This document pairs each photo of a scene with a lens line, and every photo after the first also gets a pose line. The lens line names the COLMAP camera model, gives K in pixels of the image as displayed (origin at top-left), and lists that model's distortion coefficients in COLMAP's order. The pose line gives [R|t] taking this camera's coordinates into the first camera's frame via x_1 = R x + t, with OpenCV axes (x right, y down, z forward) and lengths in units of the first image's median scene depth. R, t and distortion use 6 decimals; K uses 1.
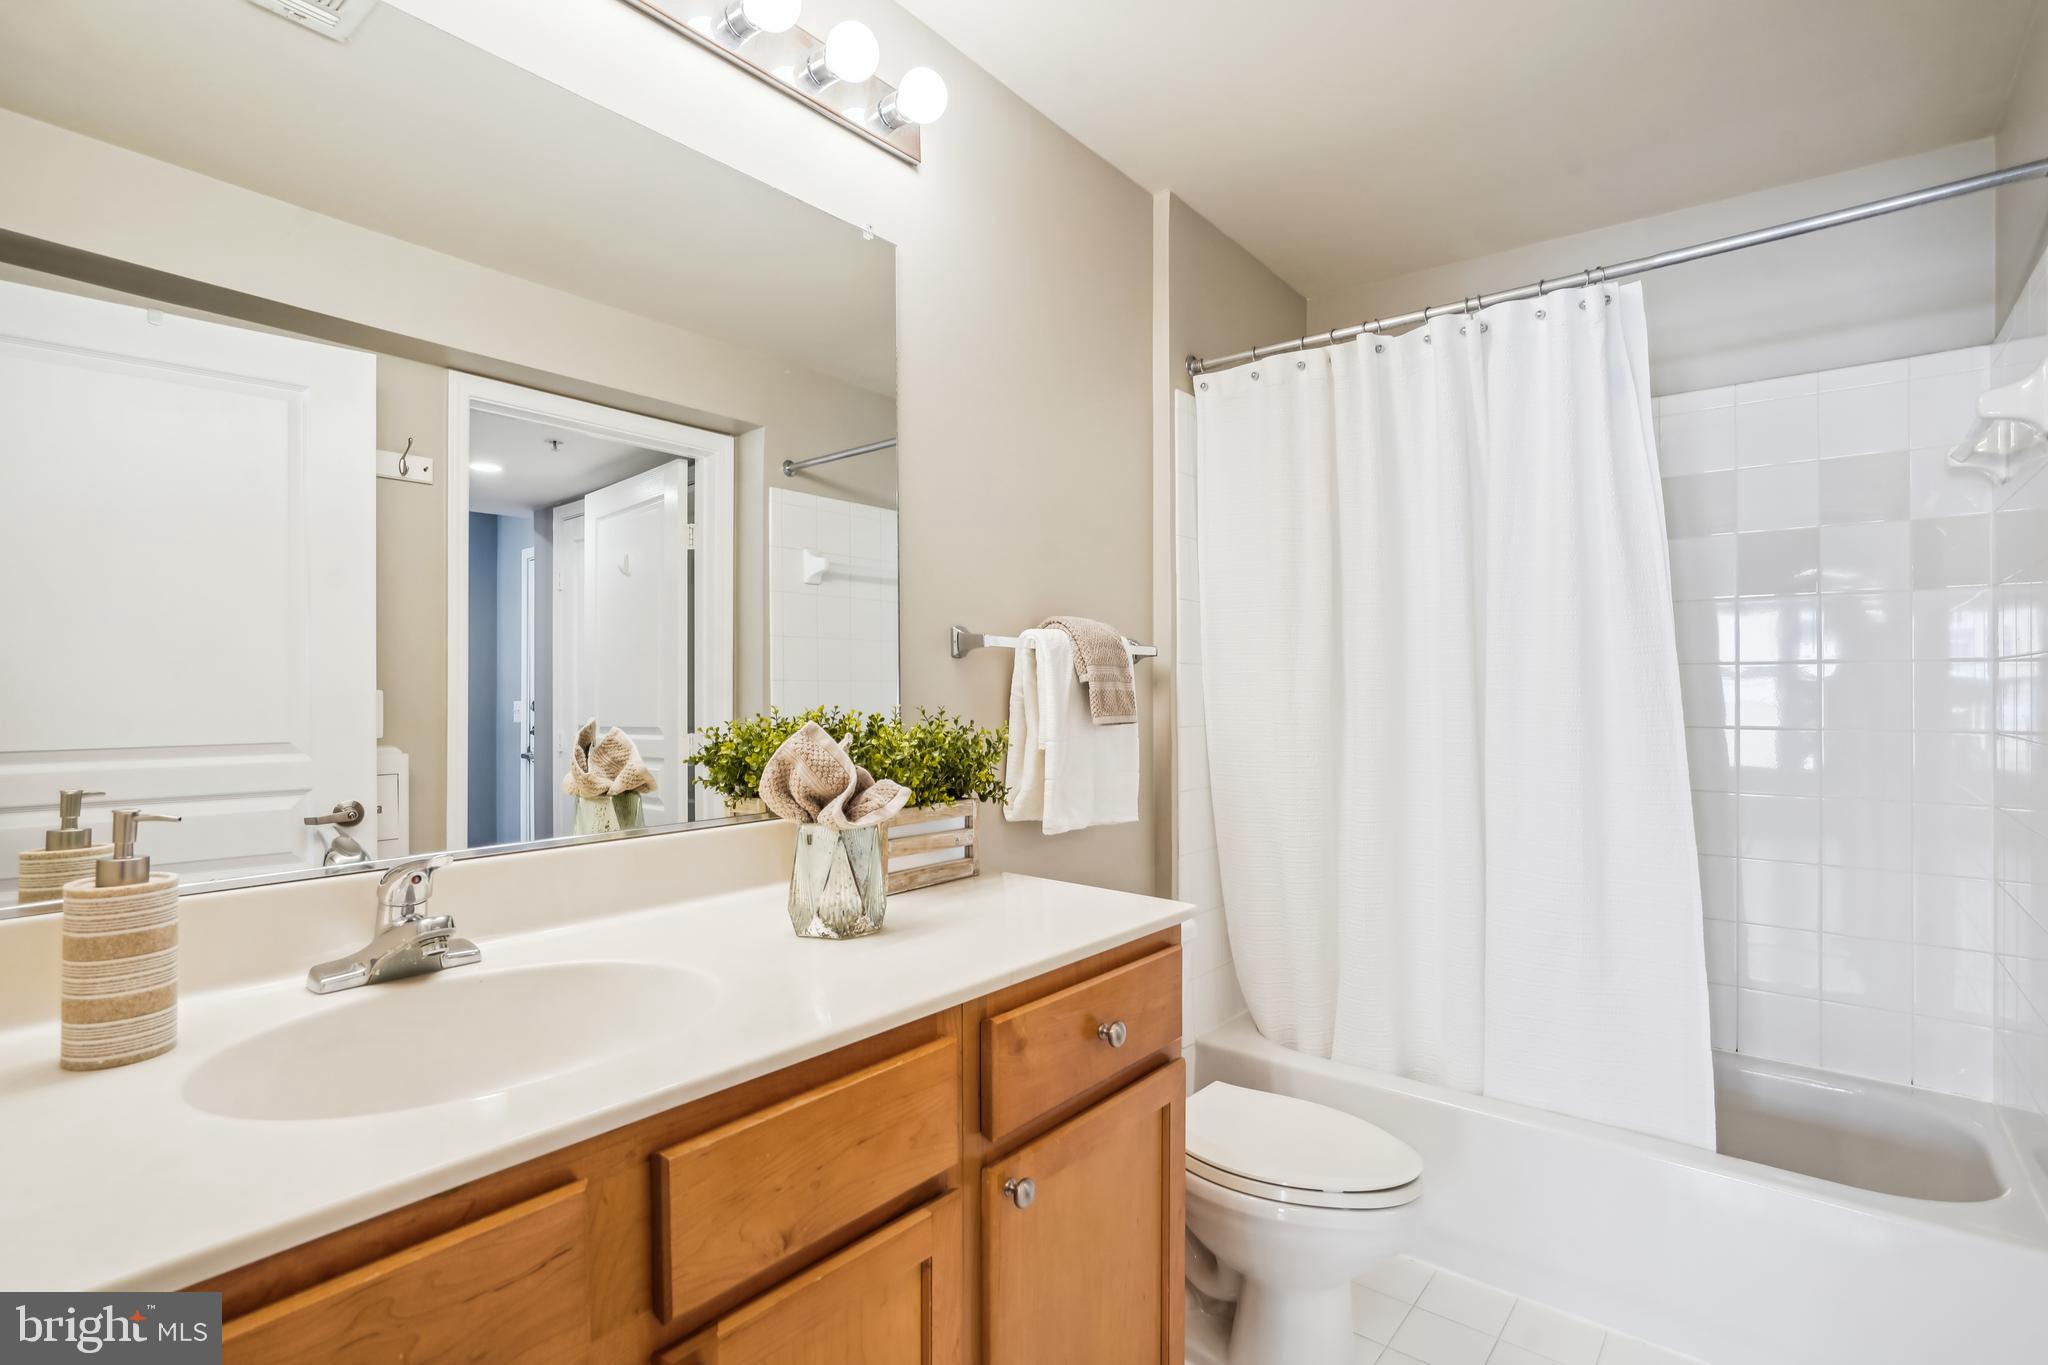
lens RADIAL K [[953.3, 0, 1015.7], [0, 953.3, 677.3], [0, 0, 1]] dist [-0.001288, -0.000164]
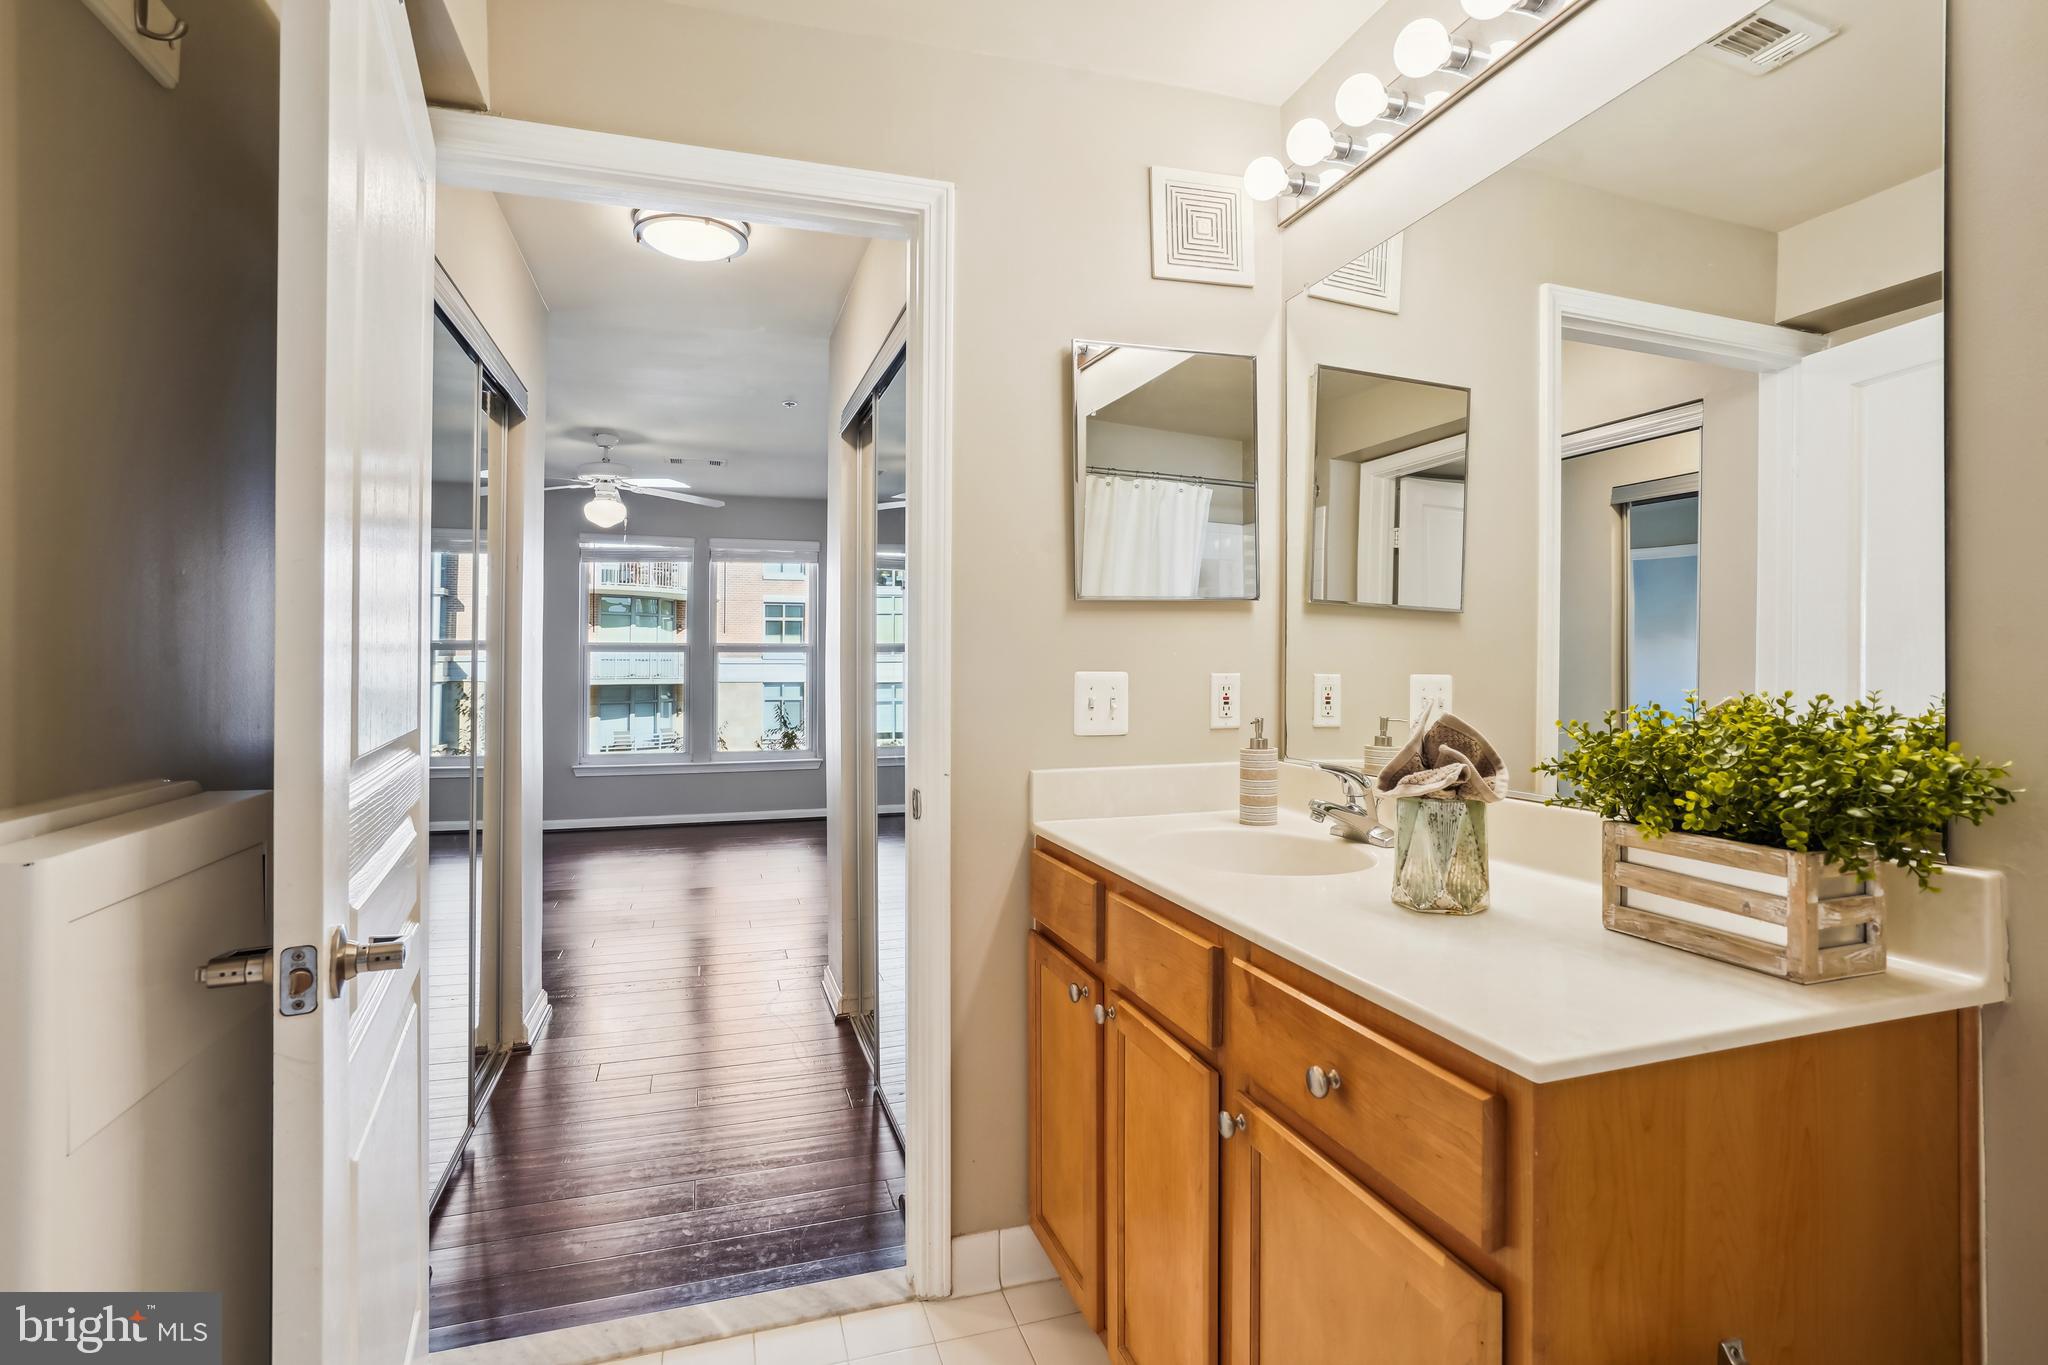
lens RADIAL K [[991.3, 0, 1020.6], [0, 991.3, 661.3], [0, 0, 1]] dist [-0.044481, 0.027487]
pose [[-0.514348, -0.012087, -0.857496, 0.947770], [0.000816, 0.999893, -0.014583, 0.027004], [0.857581, -0.008200, -0.514283, 1.197138]]
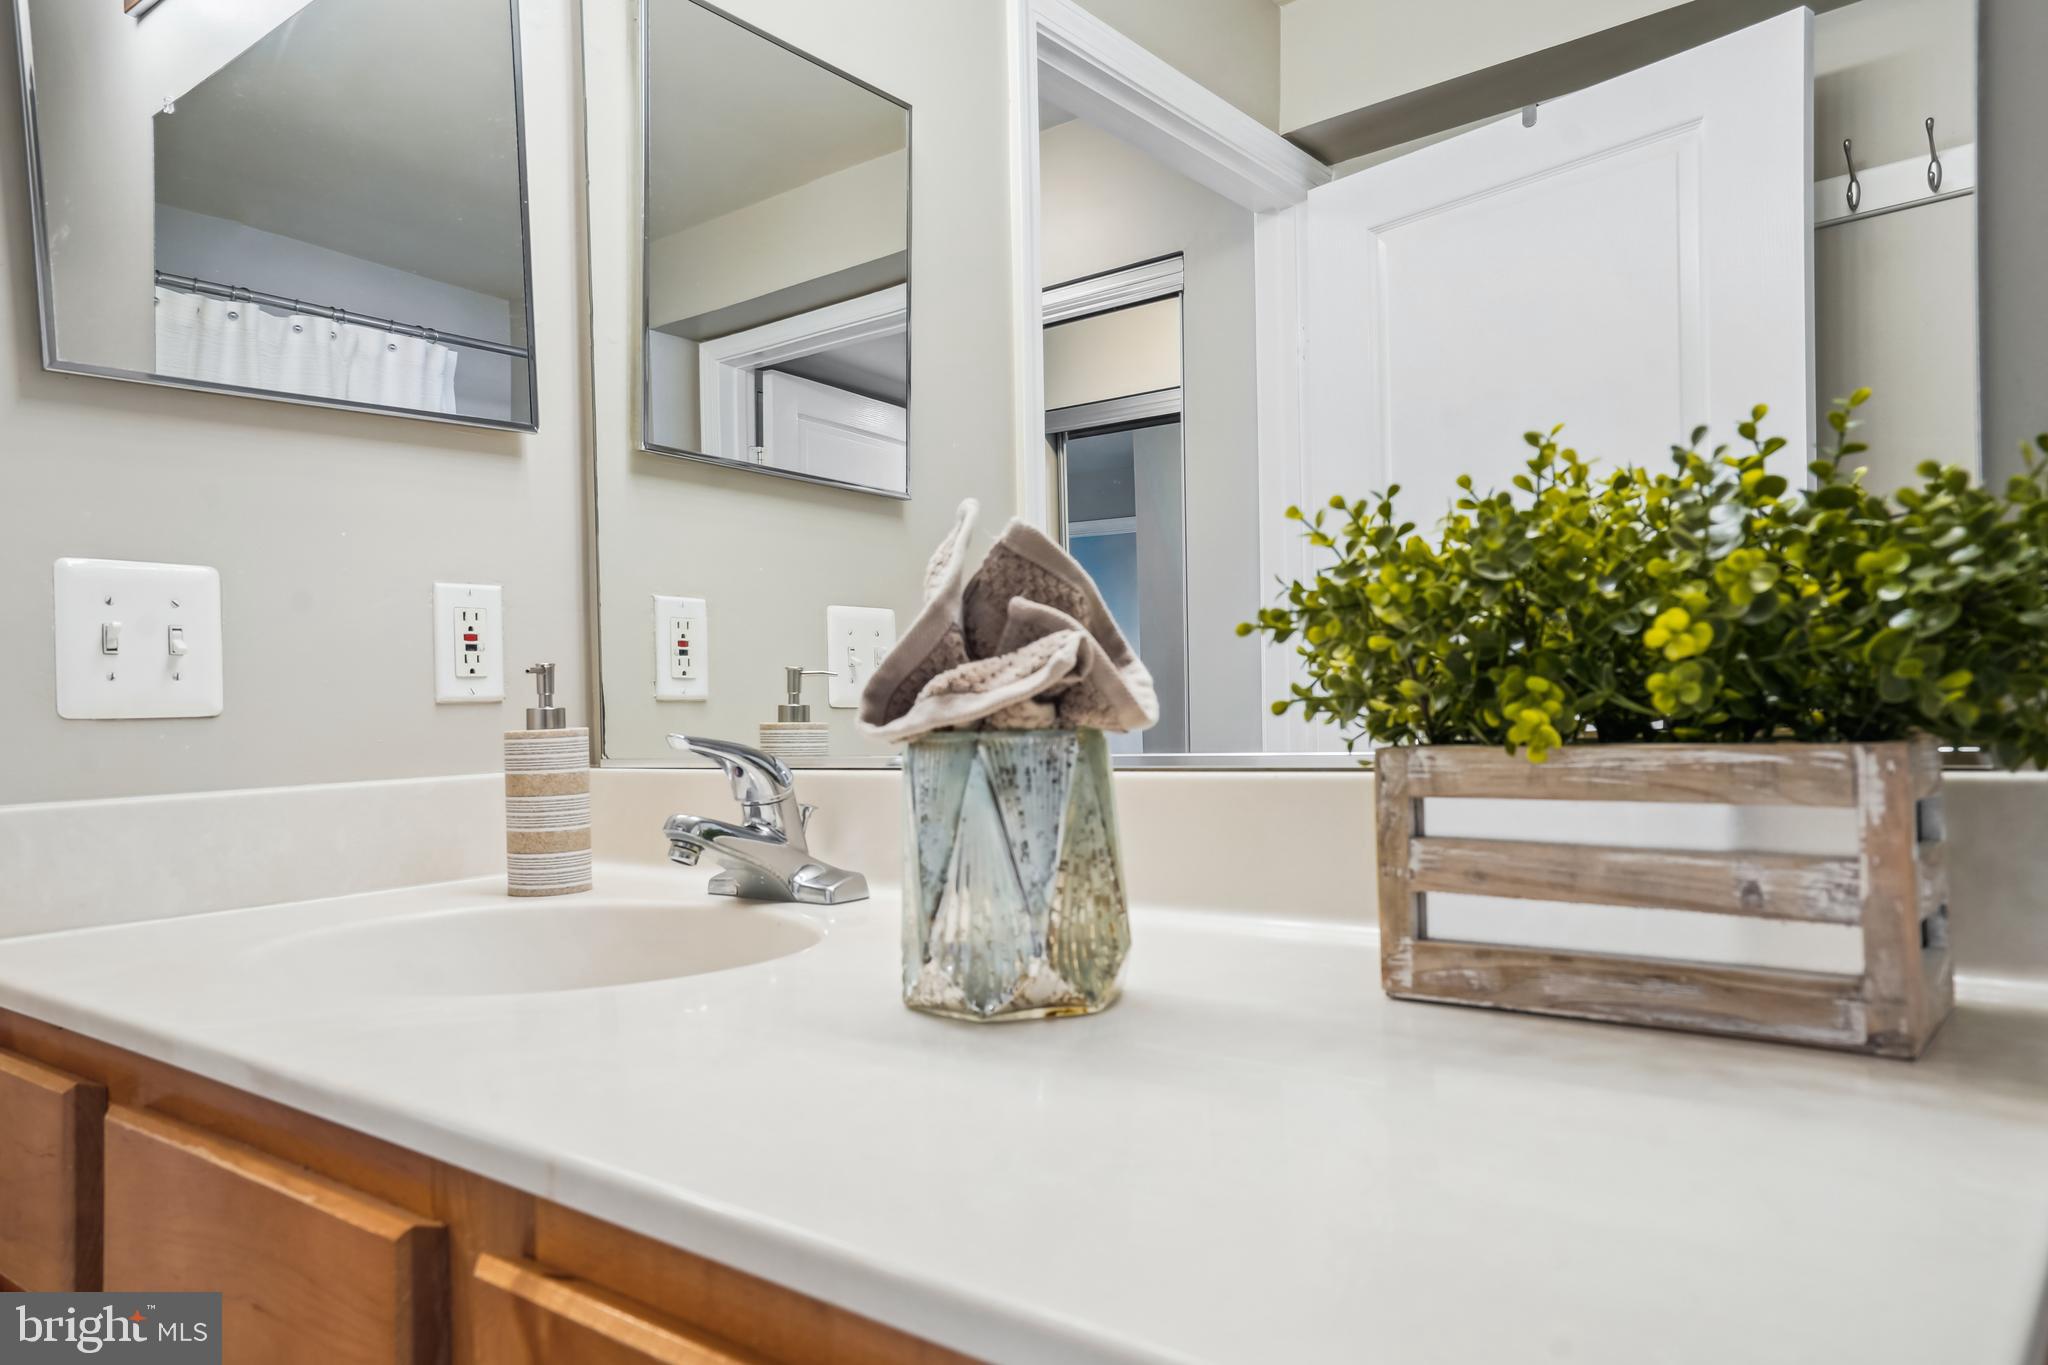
lens RADIAL K [[1418.3, 0, 1018.0], [0, 1418.3, 705.6], [0, 0, 1]] dist [0.027555, 0.003881]
pose [[0.016982, -0.005251, -0.999842, 0.425223], [0.036430, 0.999325, -0.004630, 0.149483], [0.999192, -0.036345, 0.017162, 1.032504]]
